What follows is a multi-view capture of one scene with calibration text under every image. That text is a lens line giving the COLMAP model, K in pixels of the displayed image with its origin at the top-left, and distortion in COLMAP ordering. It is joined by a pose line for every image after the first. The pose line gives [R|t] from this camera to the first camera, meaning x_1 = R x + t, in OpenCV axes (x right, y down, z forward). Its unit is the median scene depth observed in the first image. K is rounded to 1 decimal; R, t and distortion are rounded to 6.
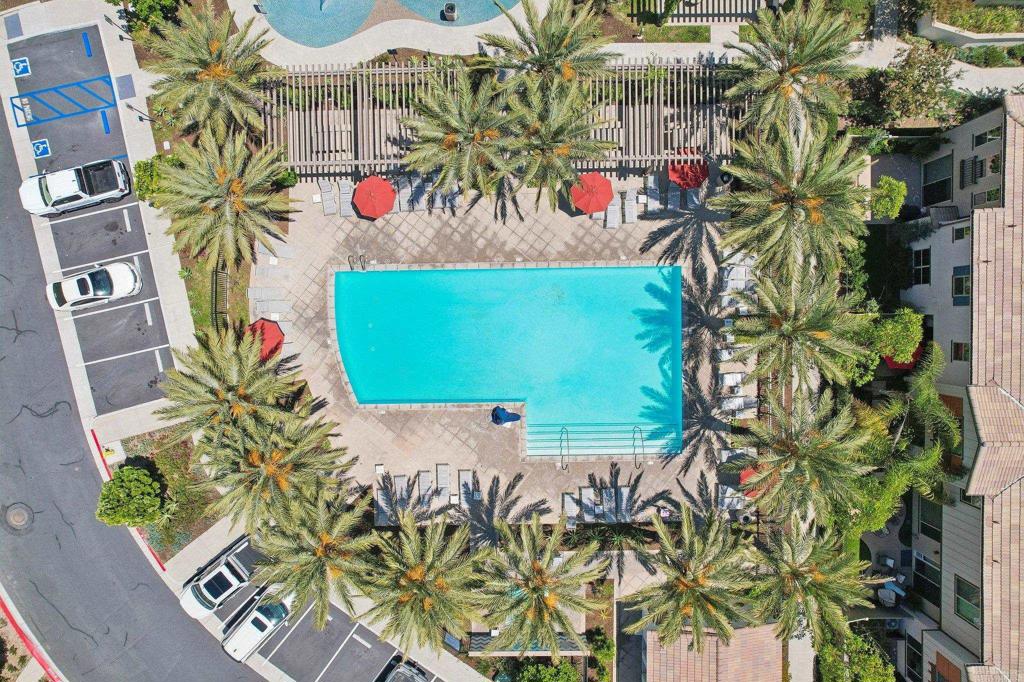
lens RADIAL K [[653.6, 0, 514.9], [0, 653.6, 345.3], [0, 0, 1]] dist [-0.077194, 0.068742]
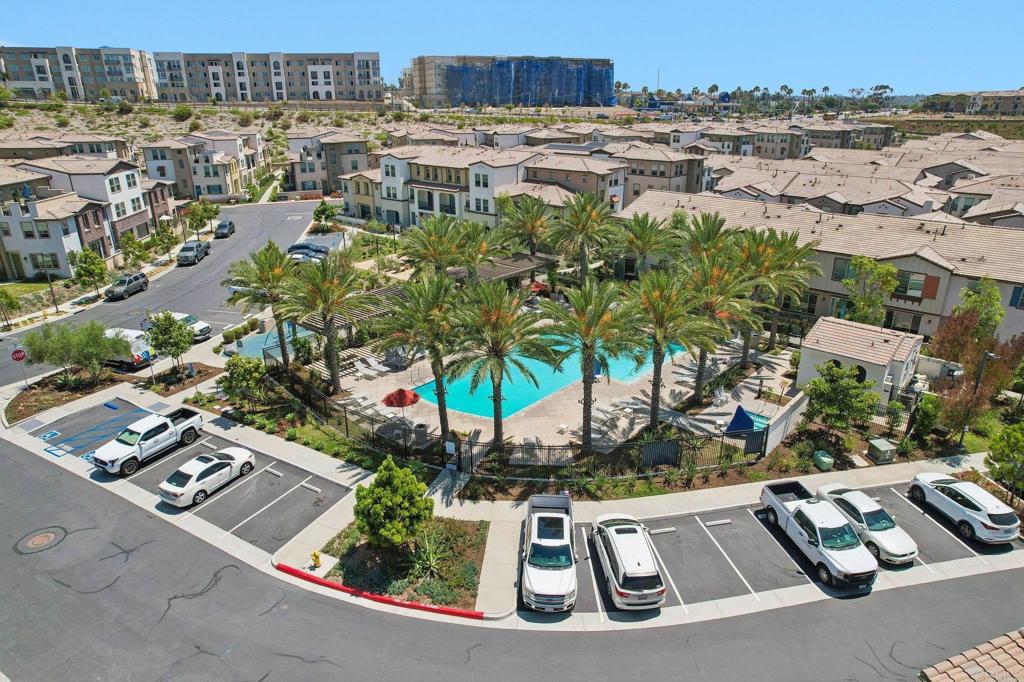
lens RADIAL K [[653.6, 0, 514.9], [0, 653.6, 345.3], [0, 0, 1]] dist [-0.077194, 0.068742]
pose [[0.672032, -0.268103, 0.690286, -0.932289], [0.739887, 0.204496, -0.640897, 0.765589], [0.030666, 0.941436, 0.335794, 0.527683]]
